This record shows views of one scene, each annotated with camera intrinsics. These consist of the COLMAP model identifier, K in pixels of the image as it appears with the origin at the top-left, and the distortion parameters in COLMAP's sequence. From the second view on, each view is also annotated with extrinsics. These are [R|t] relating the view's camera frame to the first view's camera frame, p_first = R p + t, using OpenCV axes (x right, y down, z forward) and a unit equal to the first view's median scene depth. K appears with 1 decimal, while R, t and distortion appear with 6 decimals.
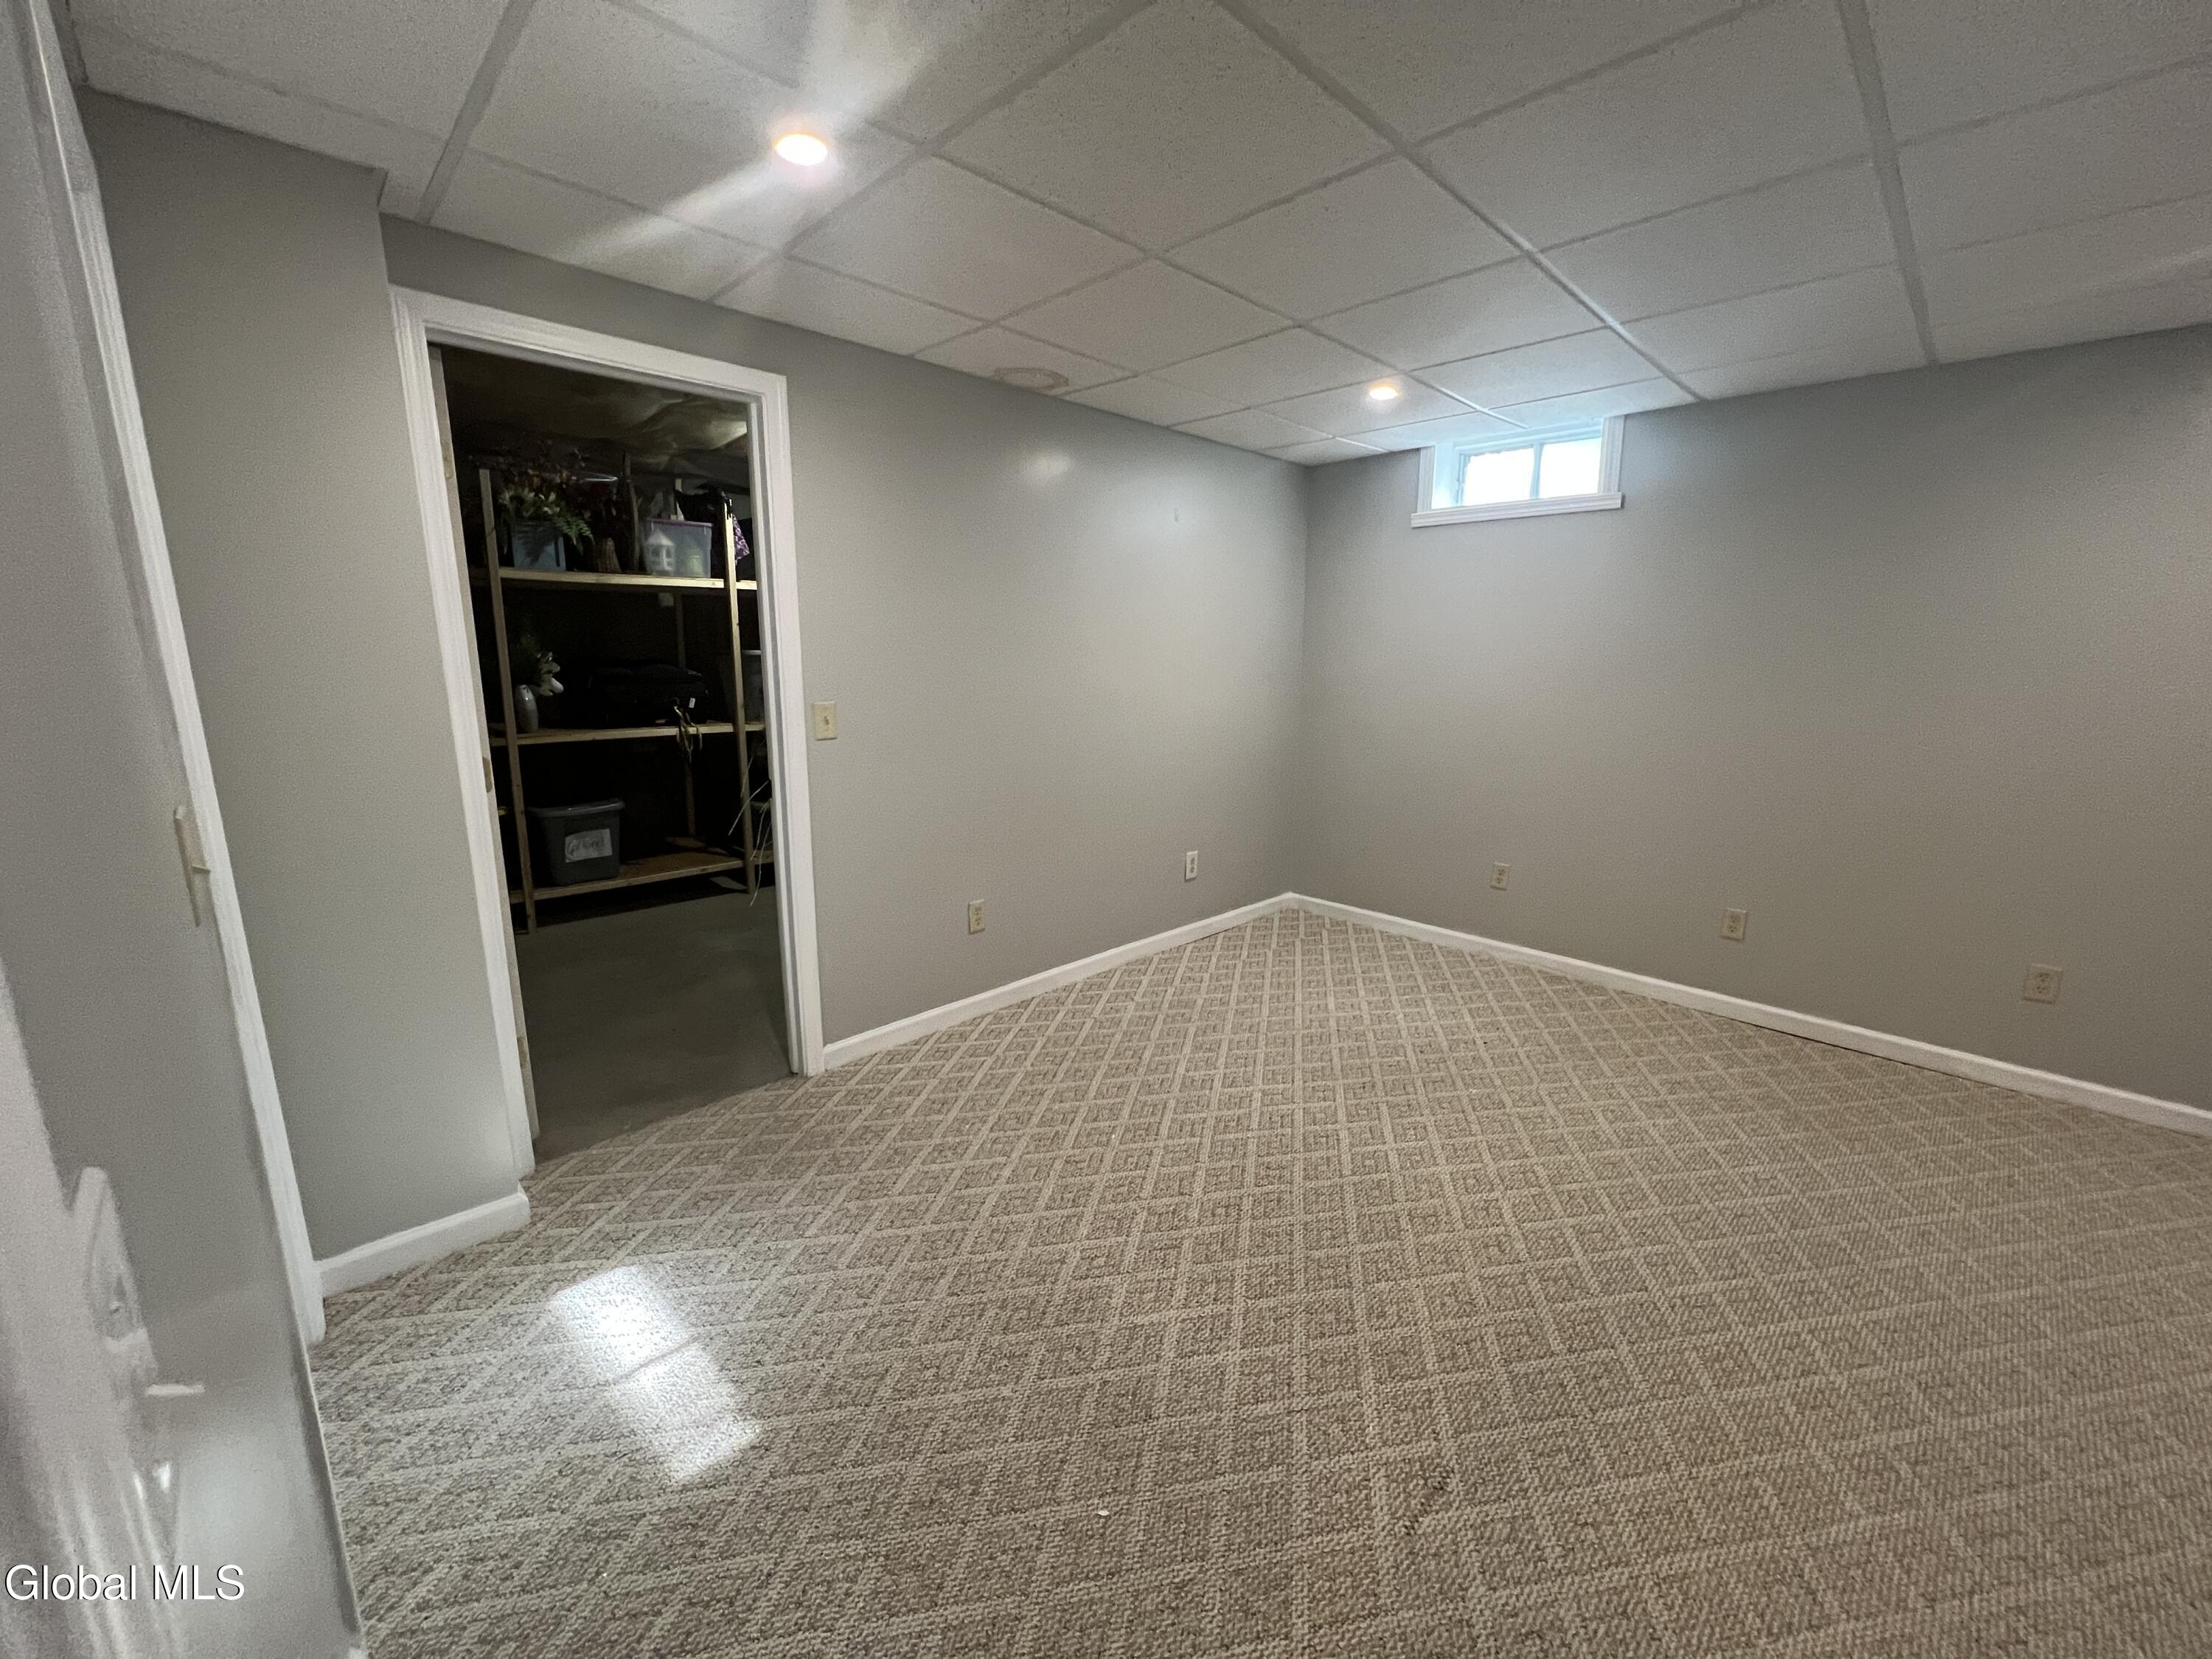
lens RADIAL K [[878.7, 0, 1106.0], [0, 878.7, 829.5], [0, 0, 1]] dist [-0.002719, -0.000512]
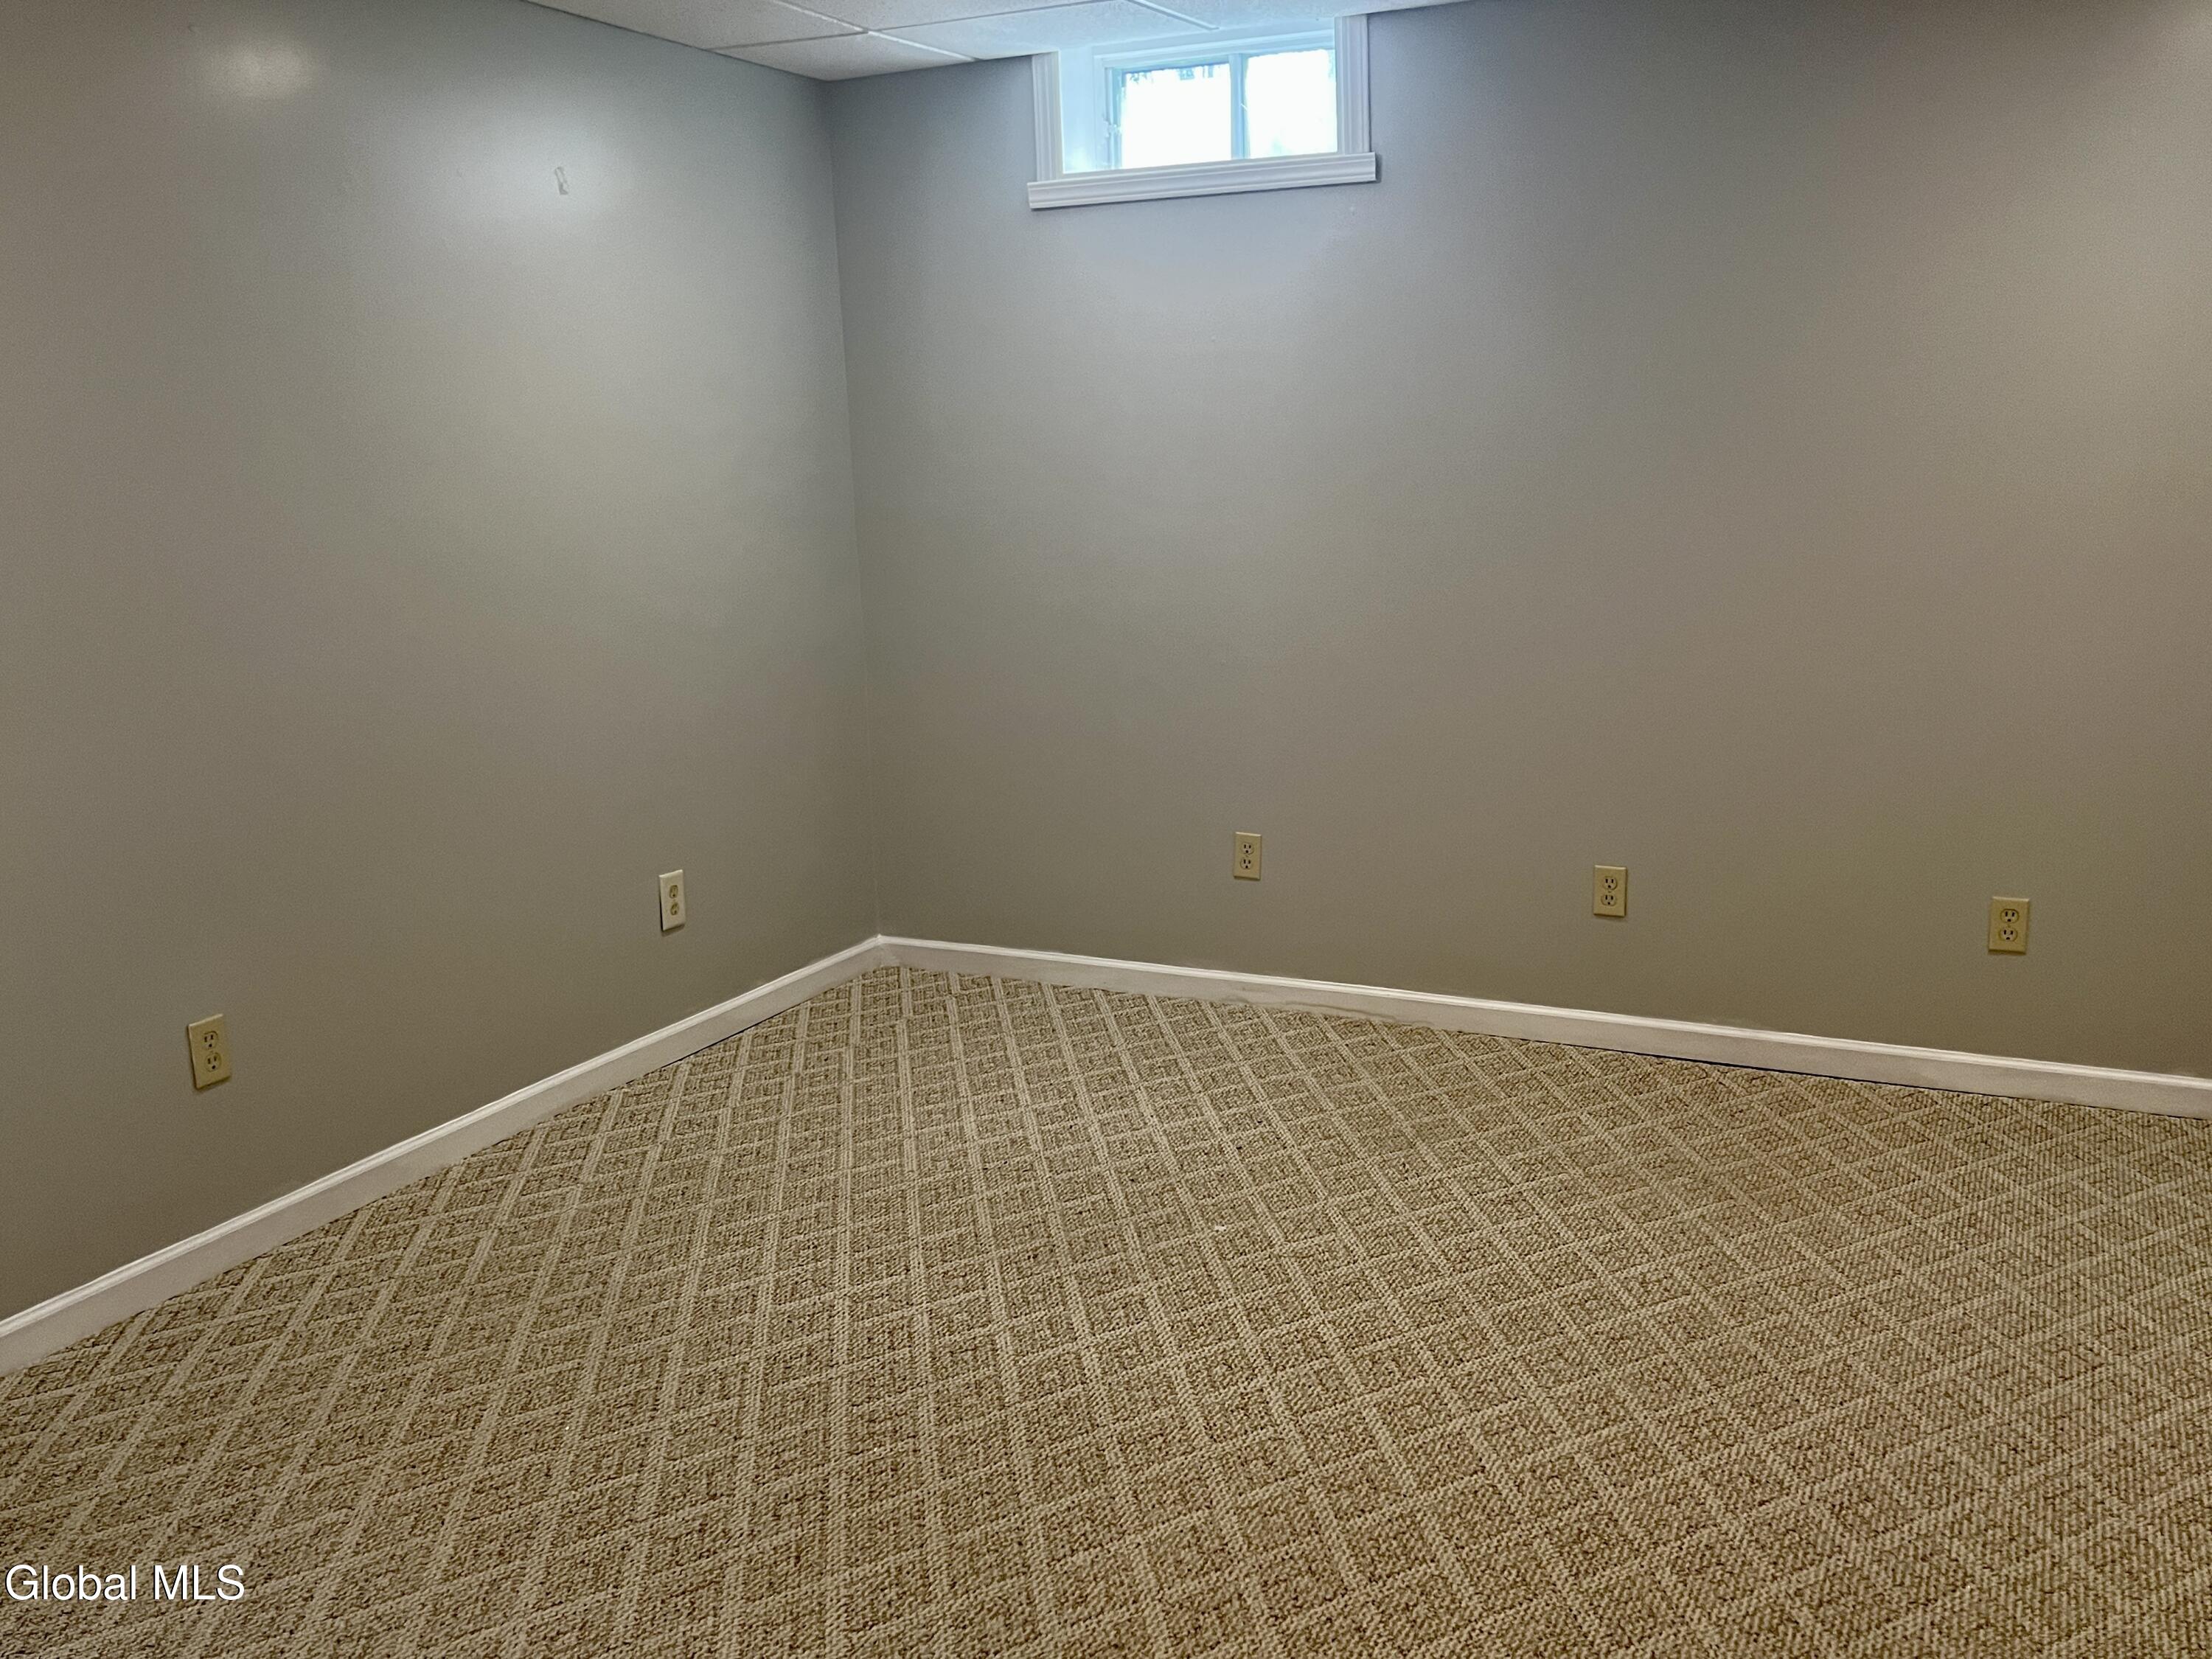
lens RADIAL K [[1911.3, 0, 1109.4], [0, 1911.3, 869.1], [0, 0, 1]] dist [0.052814, -0.104675]
pose [[0.943311, -0.101029, 0.316162, -0.012700], [0.096107, 0.994883, 0.031162, 0.021679], [-0.317692, 0.000990, 0.948193, -0.131175]]
